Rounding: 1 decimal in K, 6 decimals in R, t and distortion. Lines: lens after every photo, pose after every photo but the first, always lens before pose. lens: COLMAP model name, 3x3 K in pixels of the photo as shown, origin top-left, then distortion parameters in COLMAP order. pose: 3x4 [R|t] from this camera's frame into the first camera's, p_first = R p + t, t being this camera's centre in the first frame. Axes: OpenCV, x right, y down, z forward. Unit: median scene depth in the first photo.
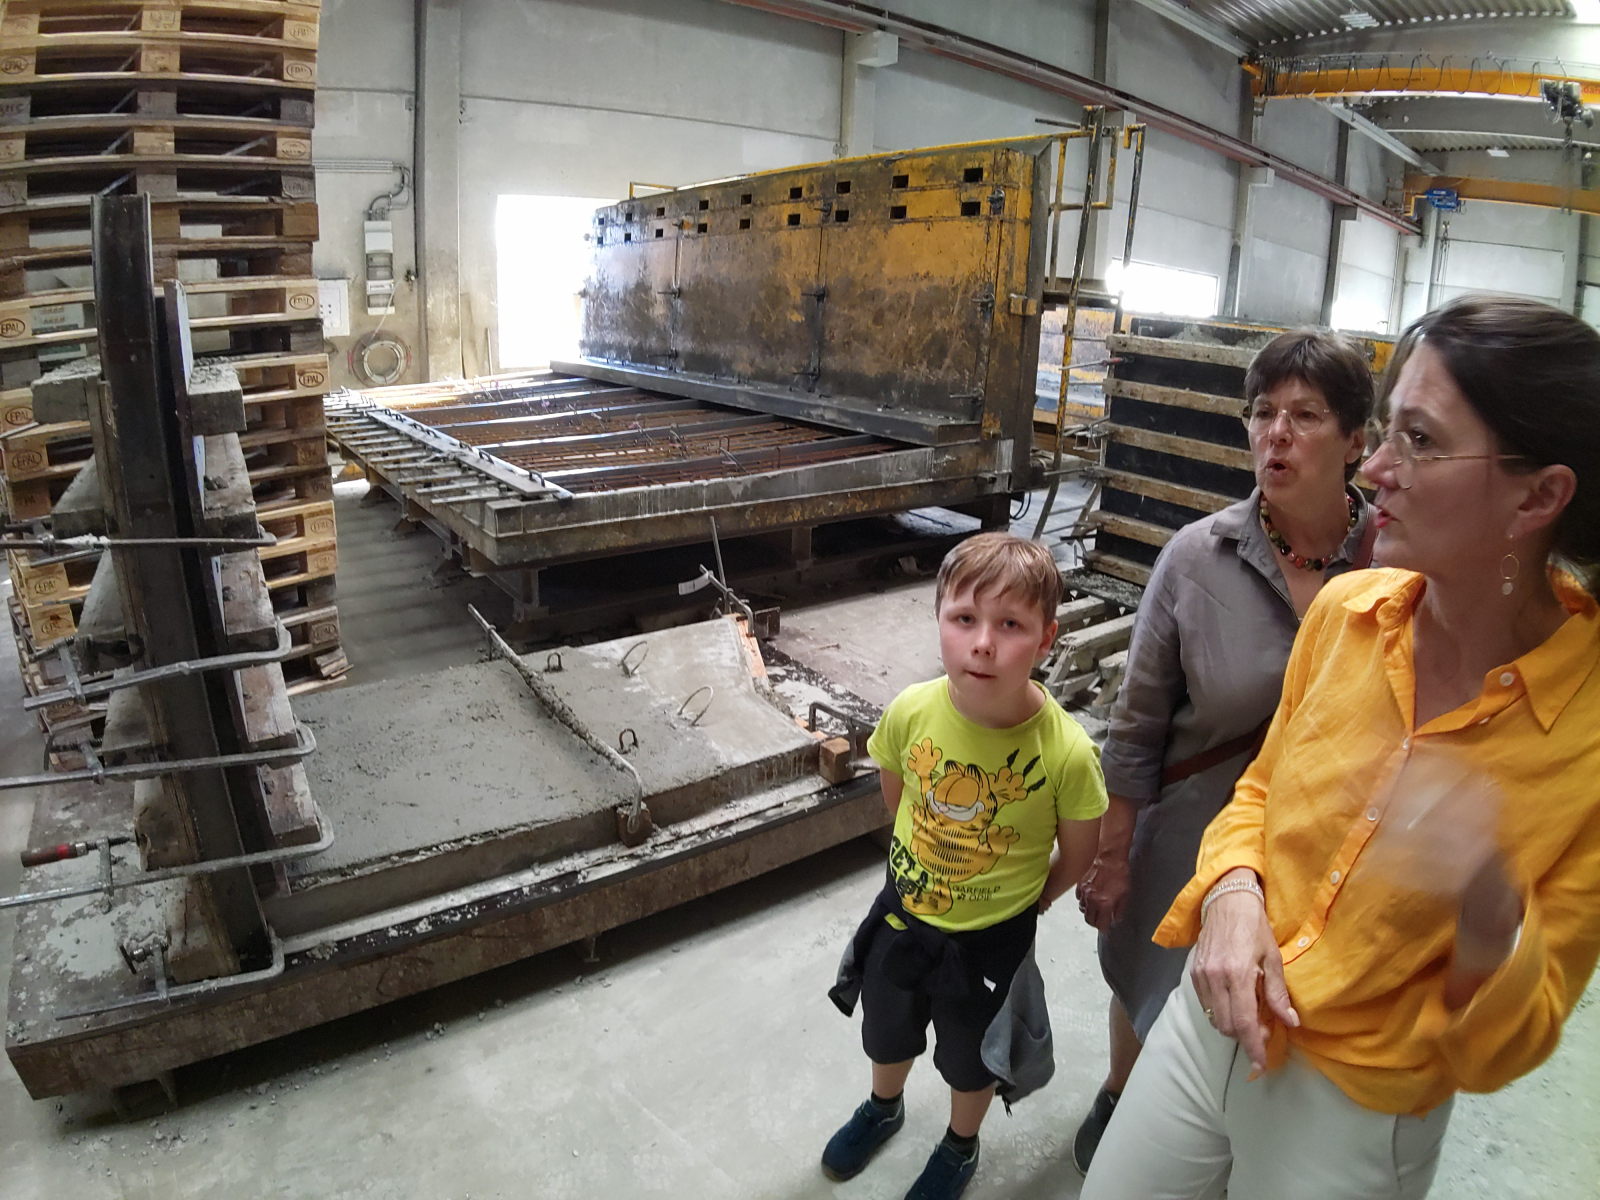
lens RADIAL K [[896.5, 0, 809.1], [0, 896.5, 597.8], [0, 0, 1]] dist [-0.219699, 0.049255]
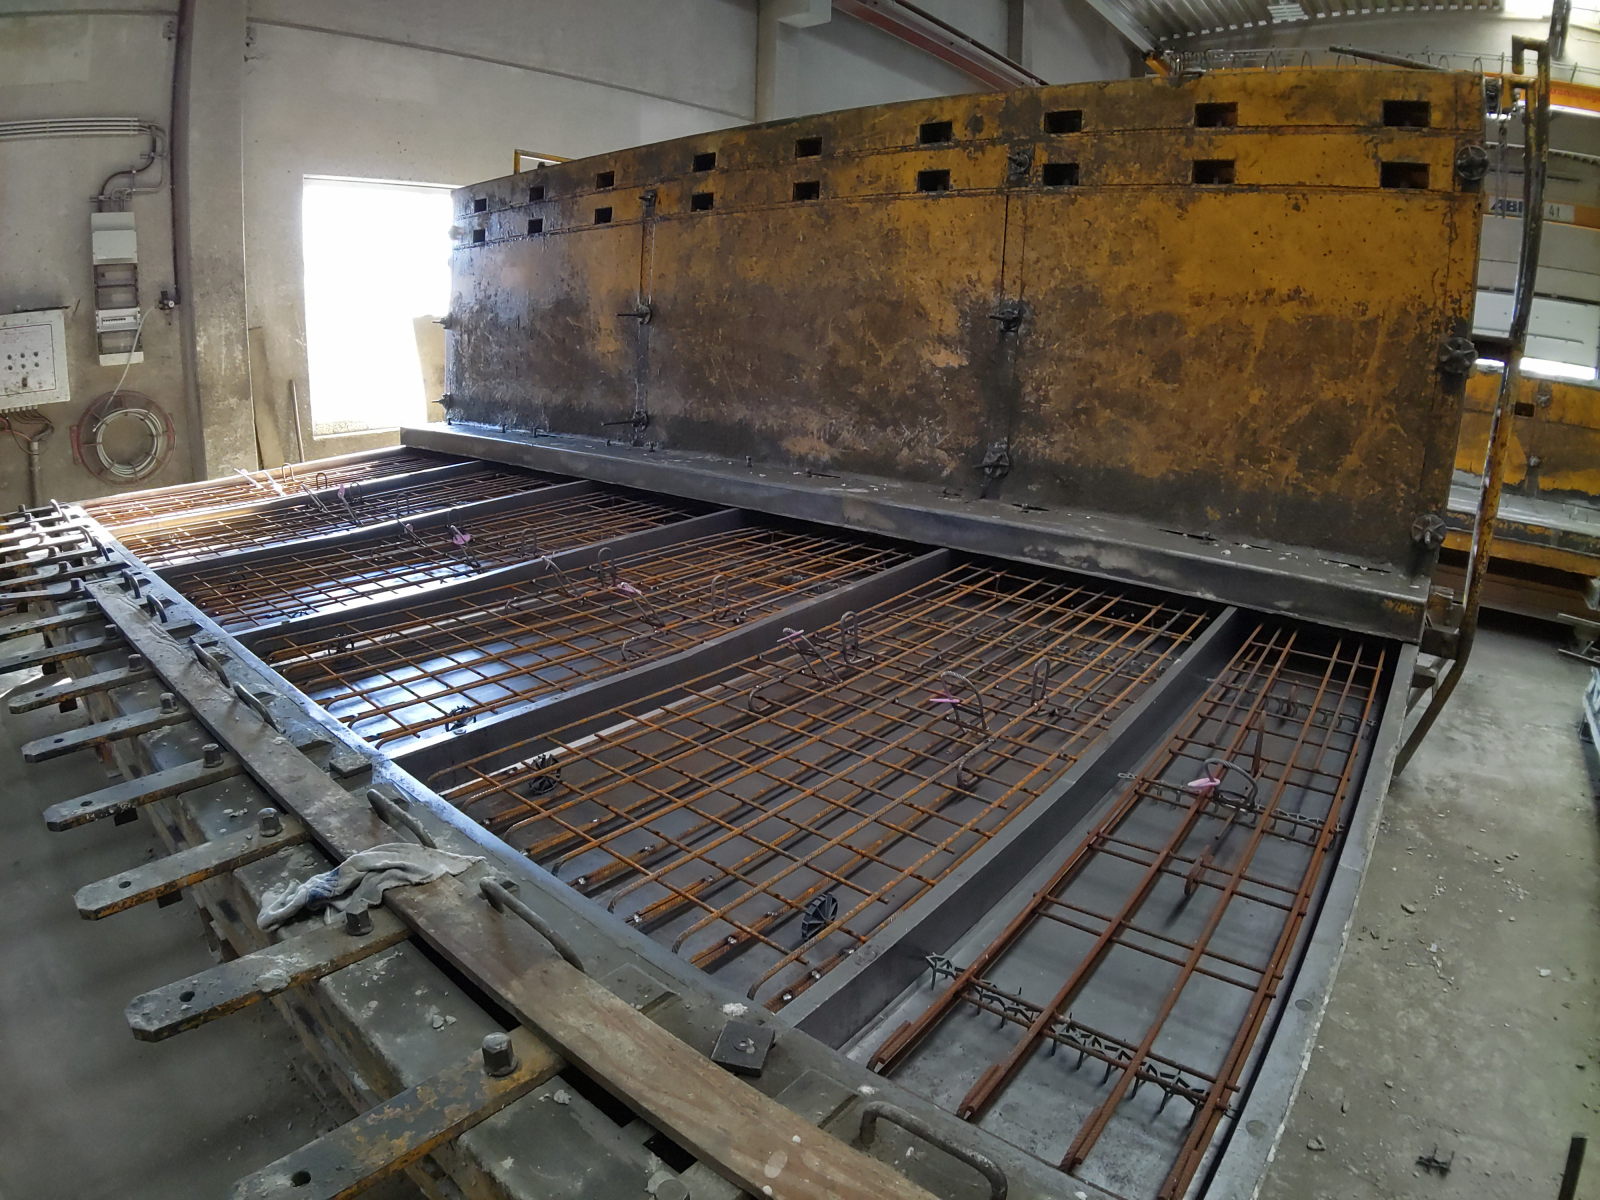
lens RADIAL K [[874.6, 0, 740.9], [0, 874.6, 593.8], [0, 0, 1]] dist [-0.210128, 0.045206]
pose [[0.981958, -0.067744, 0.176547, -0.190501], [0.073336, 0.996985, -0.025338, -0.134423], [-0.174298, 0.037828, 0.983966, 0.400376]]
